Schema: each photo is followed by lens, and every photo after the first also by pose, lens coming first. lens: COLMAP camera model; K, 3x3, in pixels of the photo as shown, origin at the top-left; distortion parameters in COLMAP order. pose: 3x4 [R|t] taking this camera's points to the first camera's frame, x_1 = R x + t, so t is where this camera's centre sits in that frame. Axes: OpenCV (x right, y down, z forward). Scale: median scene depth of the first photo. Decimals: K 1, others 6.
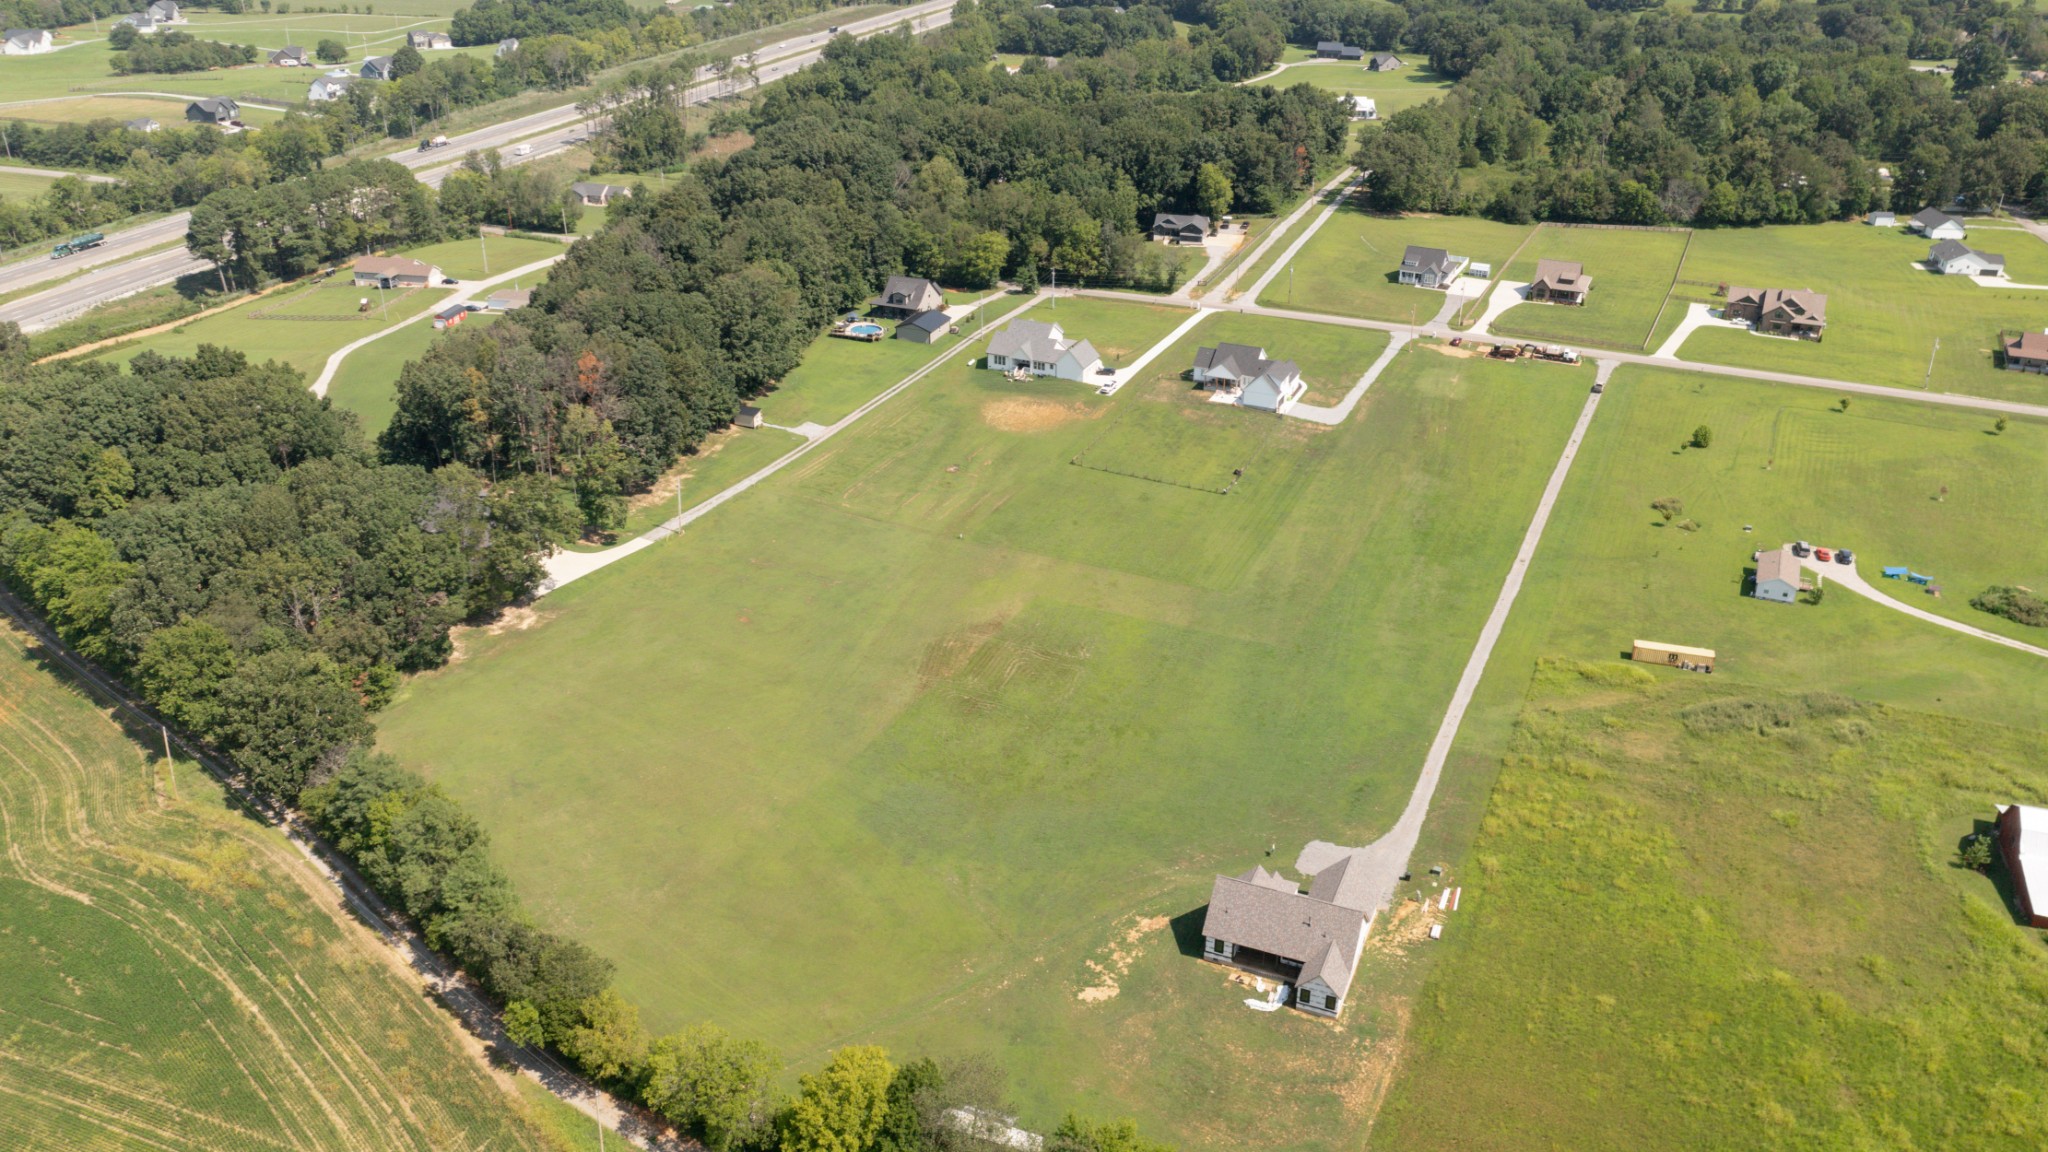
lens RADIAL K [[1620.2, 0, 1015.8], [0, 1620.2, 572.8], [0, 0, 1]] dist [-0.004474, 0.003709]
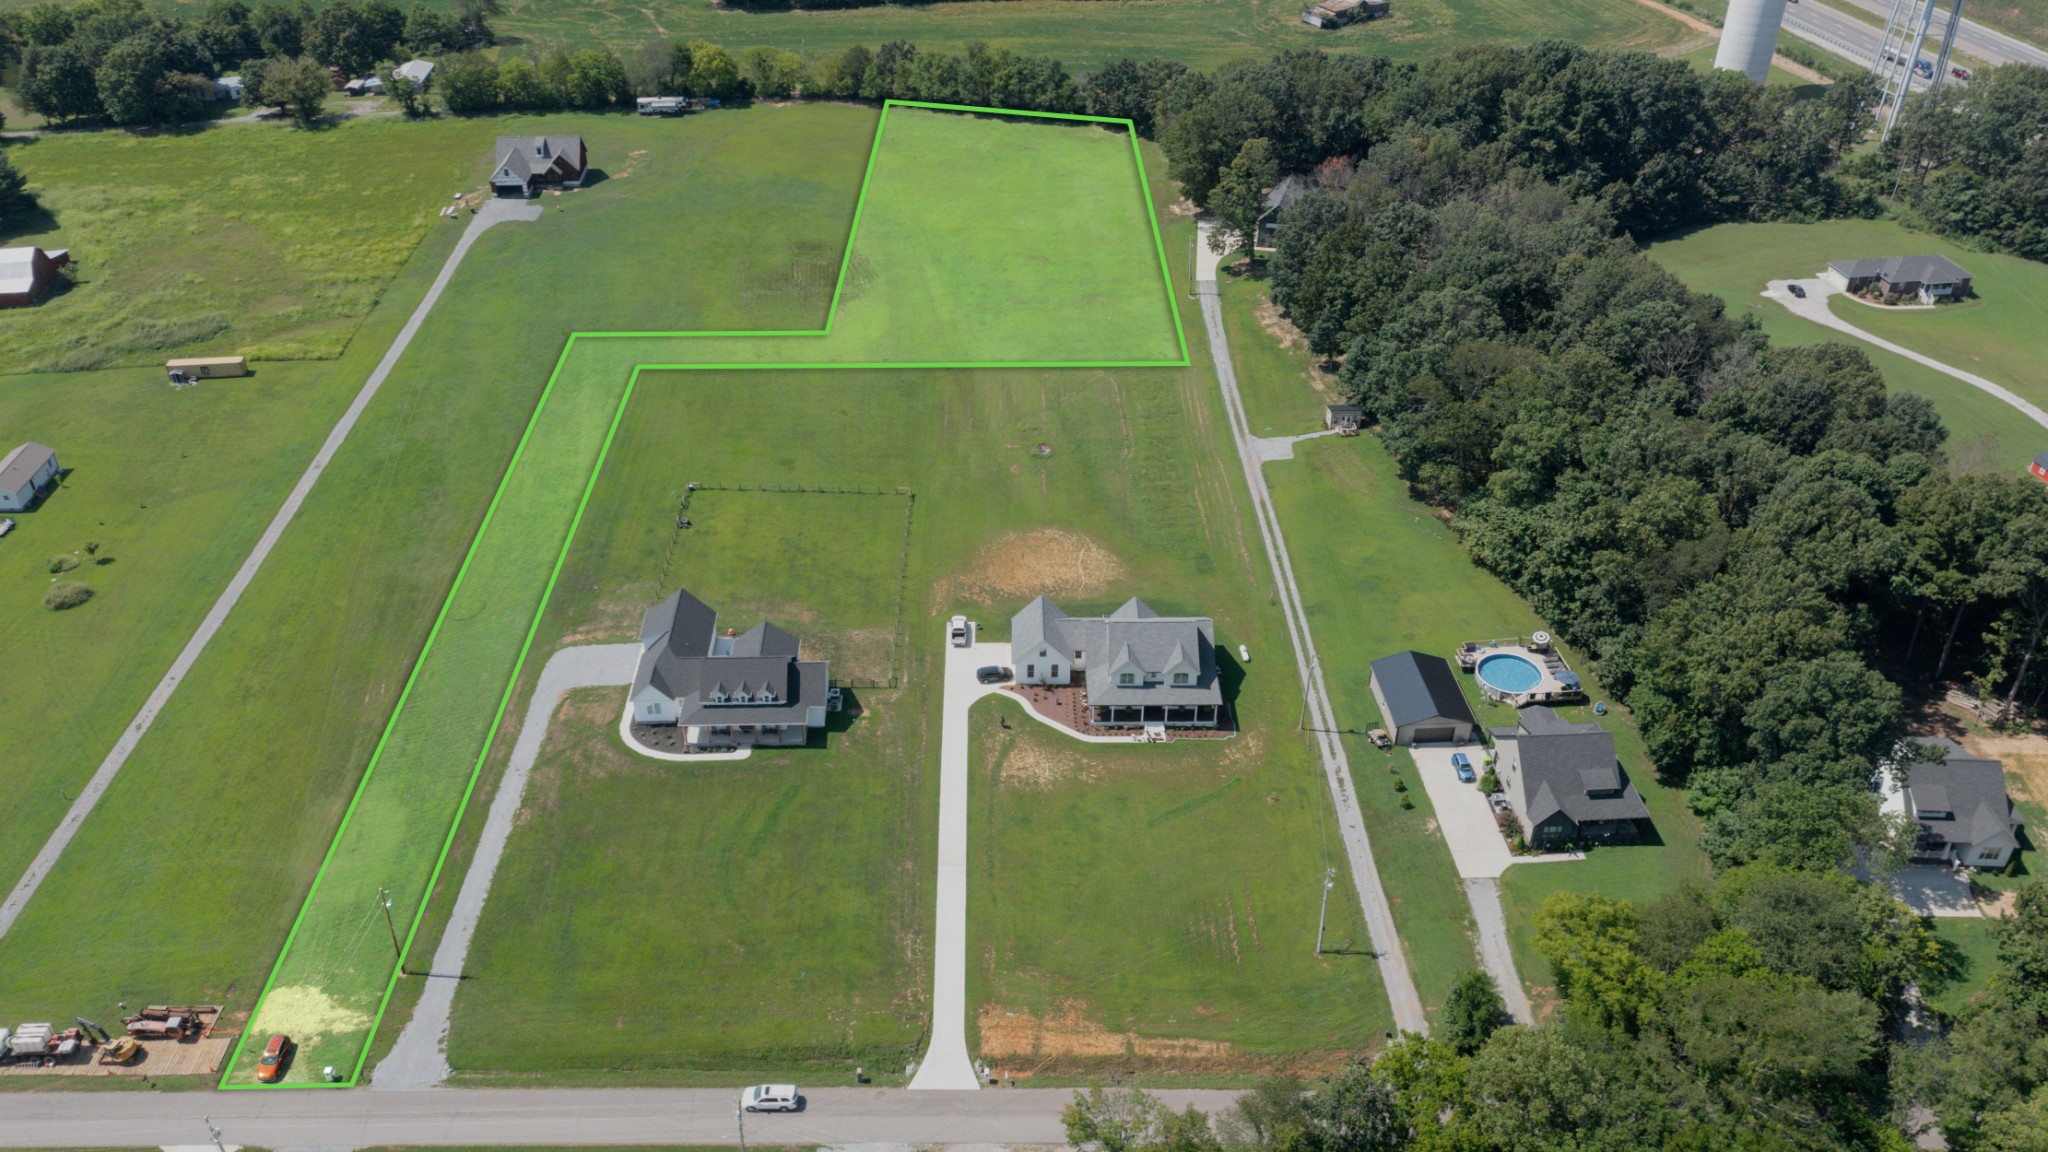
lens RADIAL K [[1620.2, 0, 1015.8], [0, 1620.2, 572.8], [0, 0, 1]] dist [-0.004474, 0.003709]
pose [[-0.898010, 0.239320, -0.369194, 0.233428], [-0.202819, 0.519477, 0.830065, -0.573842], [0.390439, 0.820286, -0.417957, 1.163055]]
